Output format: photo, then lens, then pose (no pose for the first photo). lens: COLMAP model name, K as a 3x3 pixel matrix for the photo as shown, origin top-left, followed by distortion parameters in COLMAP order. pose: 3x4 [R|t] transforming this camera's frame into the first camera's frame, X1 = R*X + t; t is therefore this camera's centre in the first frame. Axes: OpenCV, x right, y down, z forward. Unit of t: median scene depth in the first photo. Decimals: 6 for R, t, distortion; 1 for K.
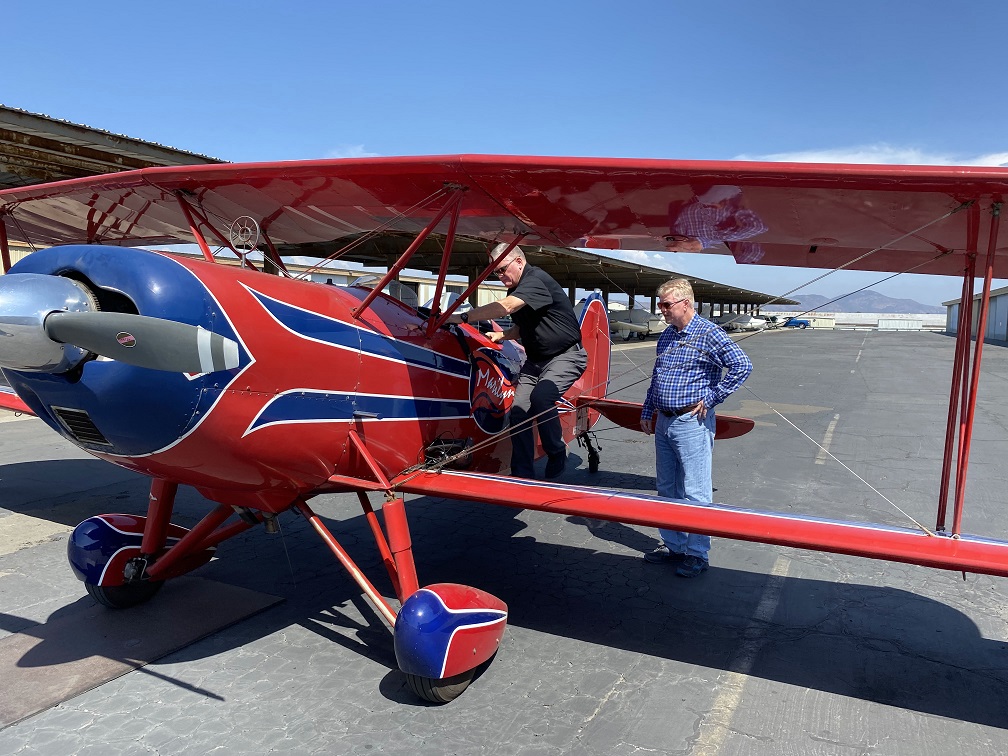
lens RADIAL K [[758.3, 0, 504.5], [0, 758.3, 370.6], [0, 0, 1]] dist [-0.000402, -0.002640]
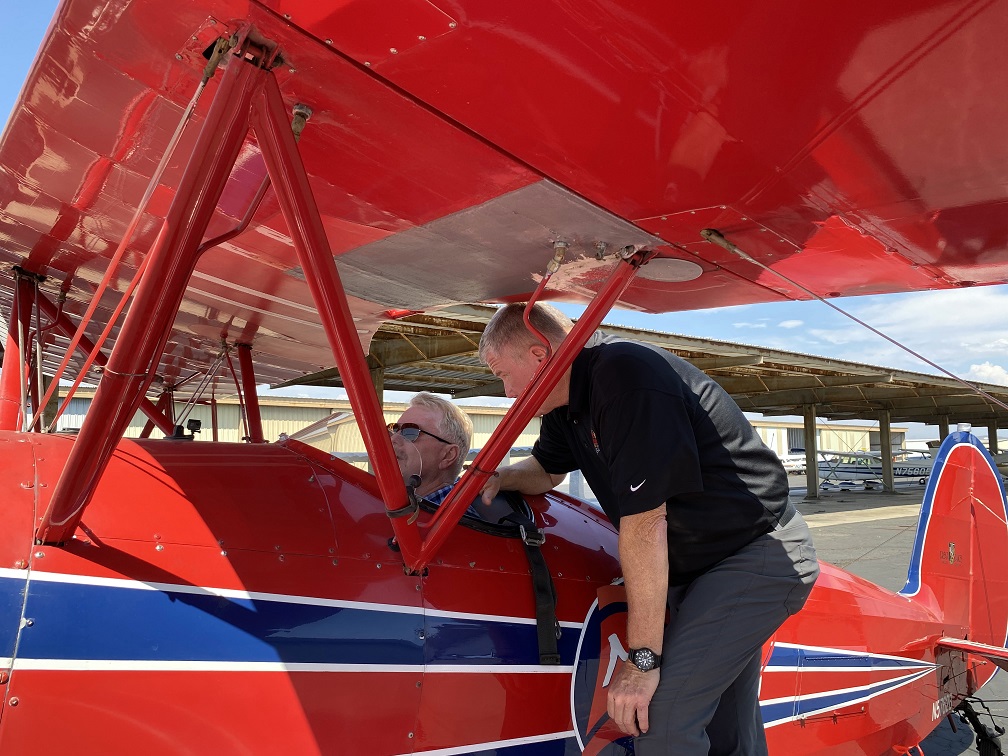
lens RADIAL K [[769.2, 0, 504.0], [0, 769.2, 378.0], [0, 0, 1]] dist [-0.001020, -0.003475]
pose [[0.906495, -0.067921, -0.416717, 0.112347], [-0.008864, 0.983697, -0.179615, -0.077214], [0.422123, 0.166514, 0.891115, 0.740092]]
